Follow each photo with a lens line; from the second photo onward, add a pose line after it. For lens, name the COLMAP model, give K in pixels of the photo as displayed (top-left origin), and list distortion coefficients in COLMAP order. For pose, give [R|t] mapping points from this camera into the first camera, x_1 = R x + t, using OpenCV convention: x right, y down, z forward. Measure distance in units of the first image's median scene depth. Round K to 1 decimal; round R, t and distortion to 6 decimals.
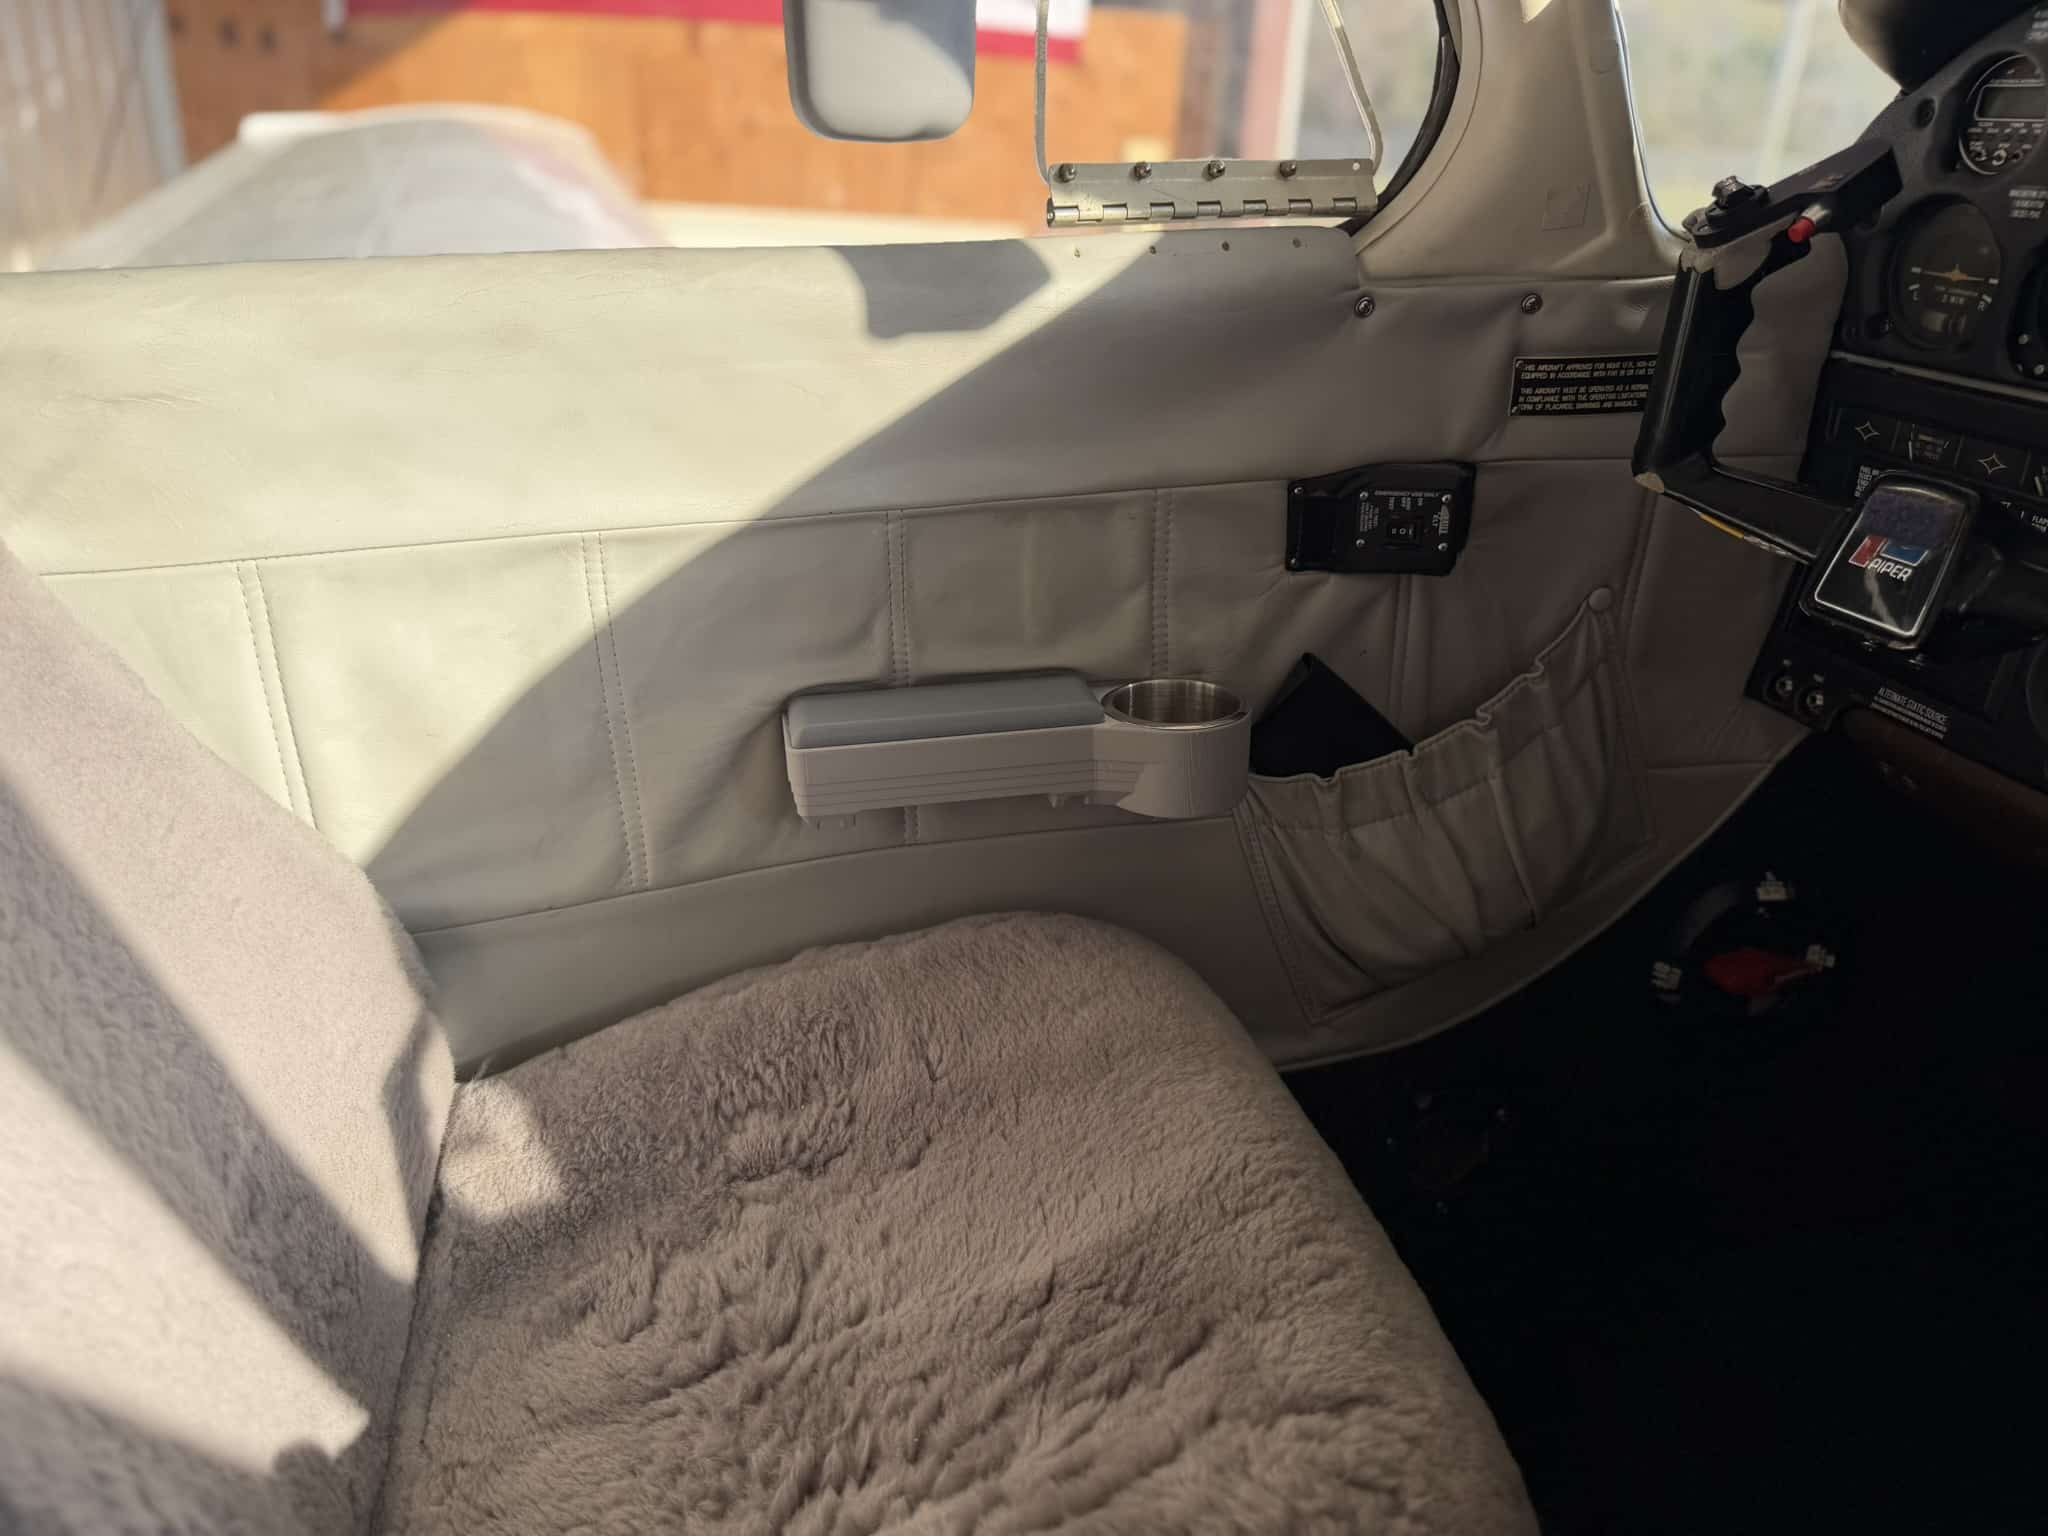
lens RADIAL K [[1458.6, 0, 1027.9], [0, 1458.6, 735.6], [0, 0, 1]] dist [-0.005735, -0.006641]
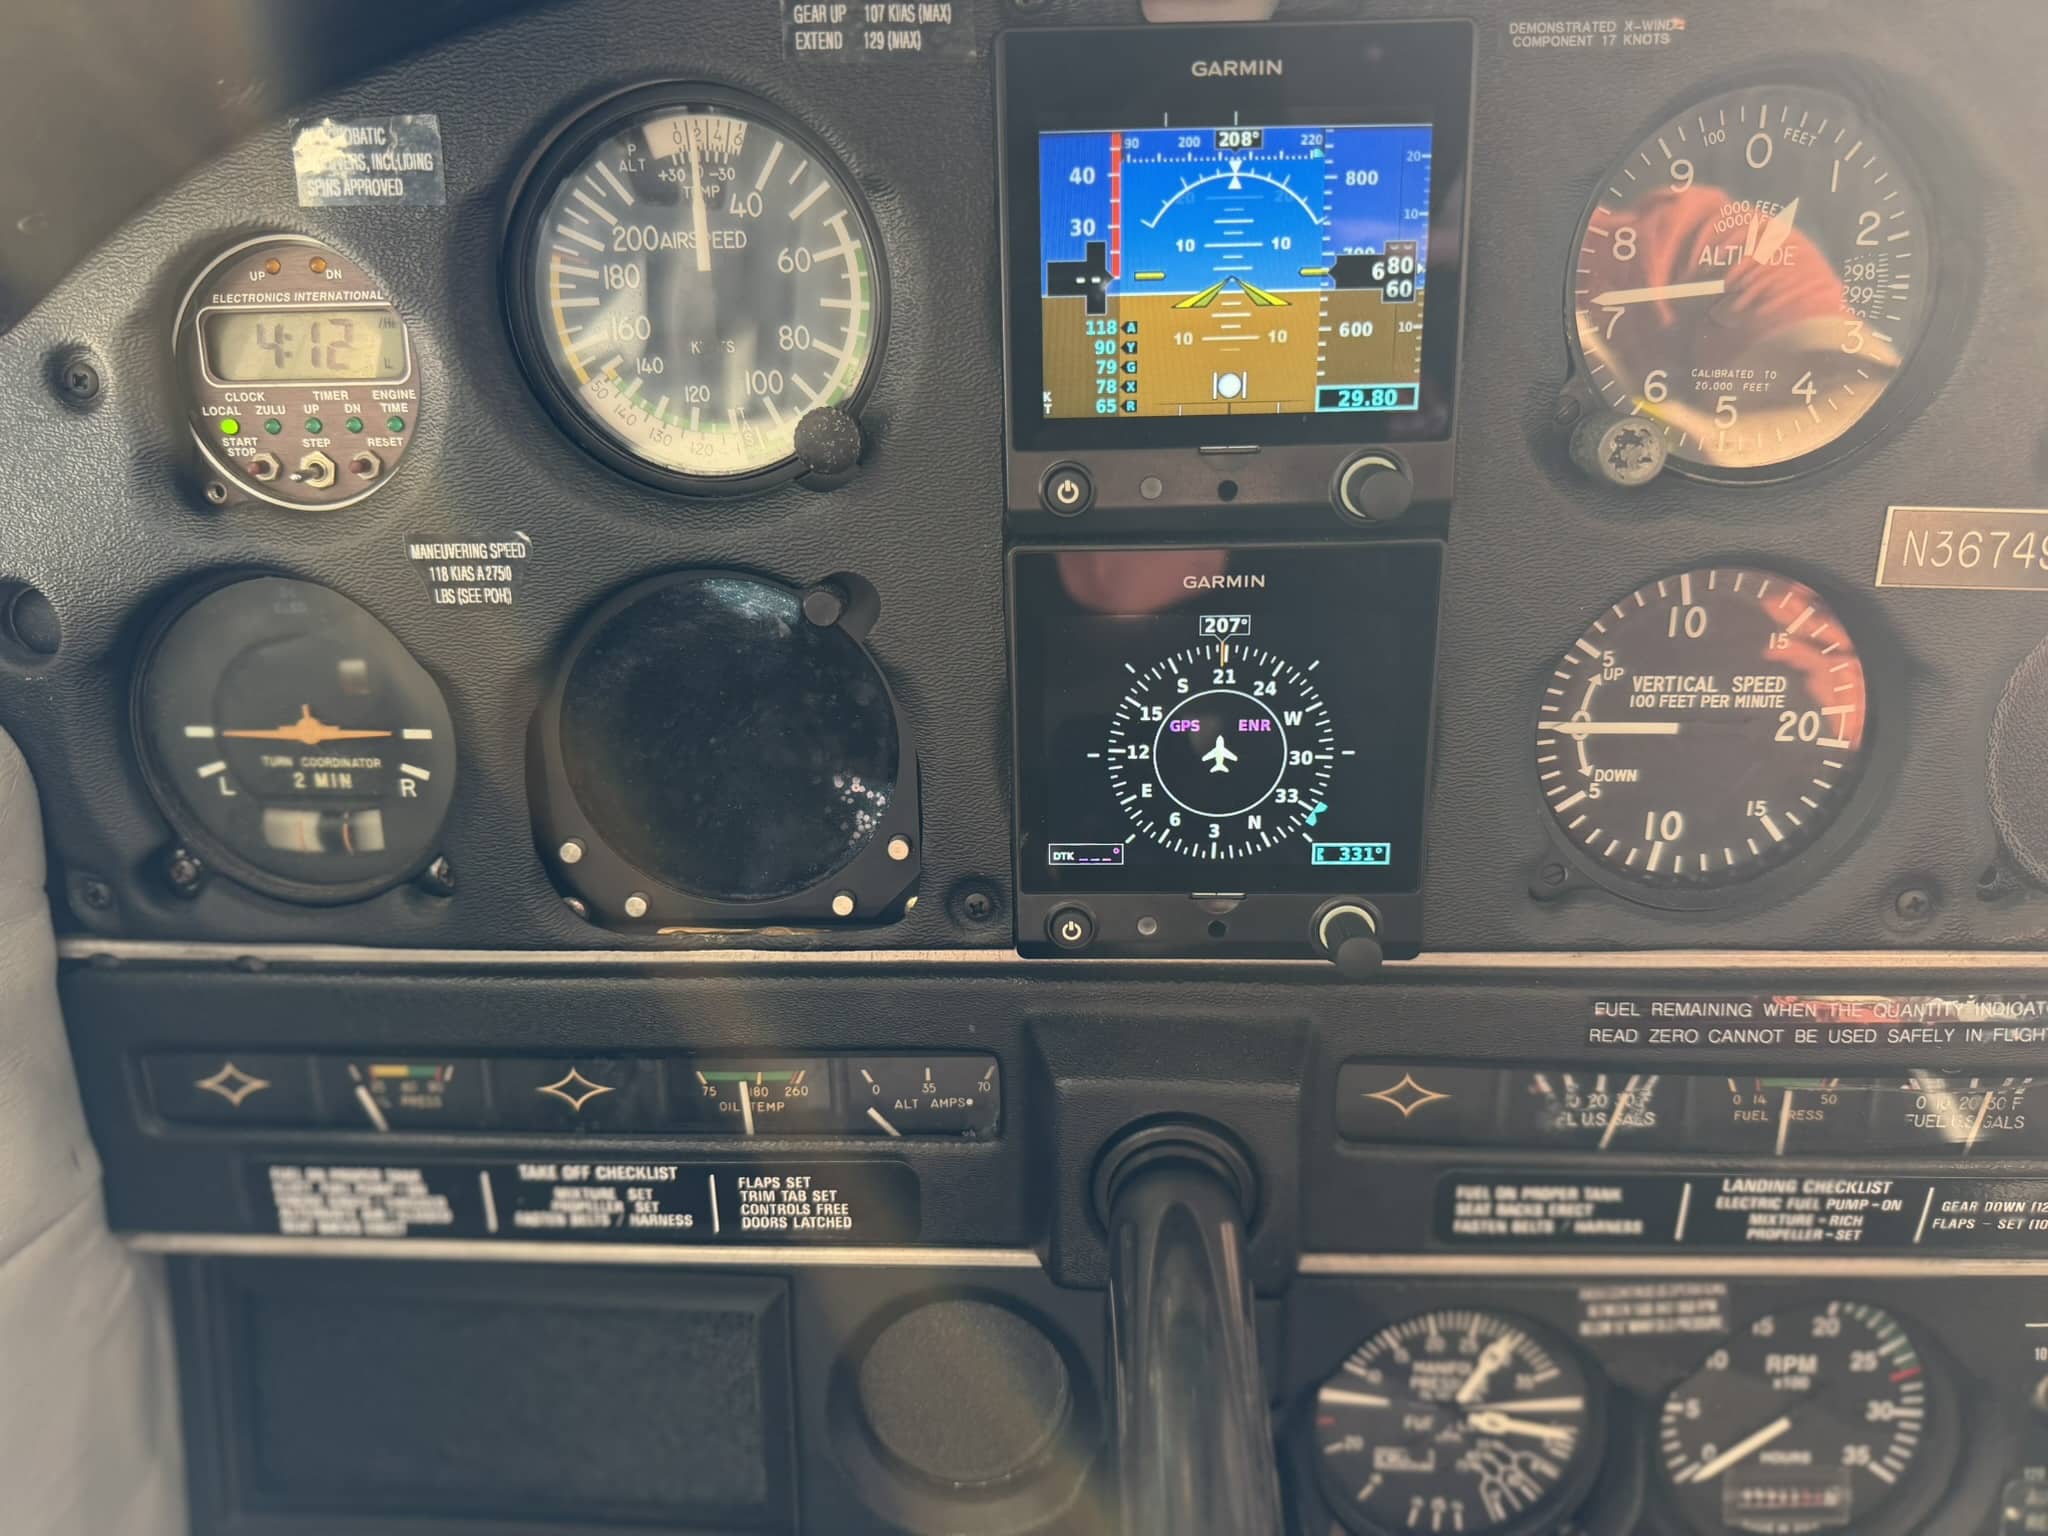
lens RADIAL K [[1537.0, 0, 1019.7], [0, 1537.0, 785.7], [0, 0, 1]] dist [0.000167, -0.002976]
pose [[0.314890, -0.294728, 0.902208, 0.277129], [0.393113, 0.905698, 0.158662, -0.278165], [-0.863890, 0.304709, 0.401057, 0.611164]]
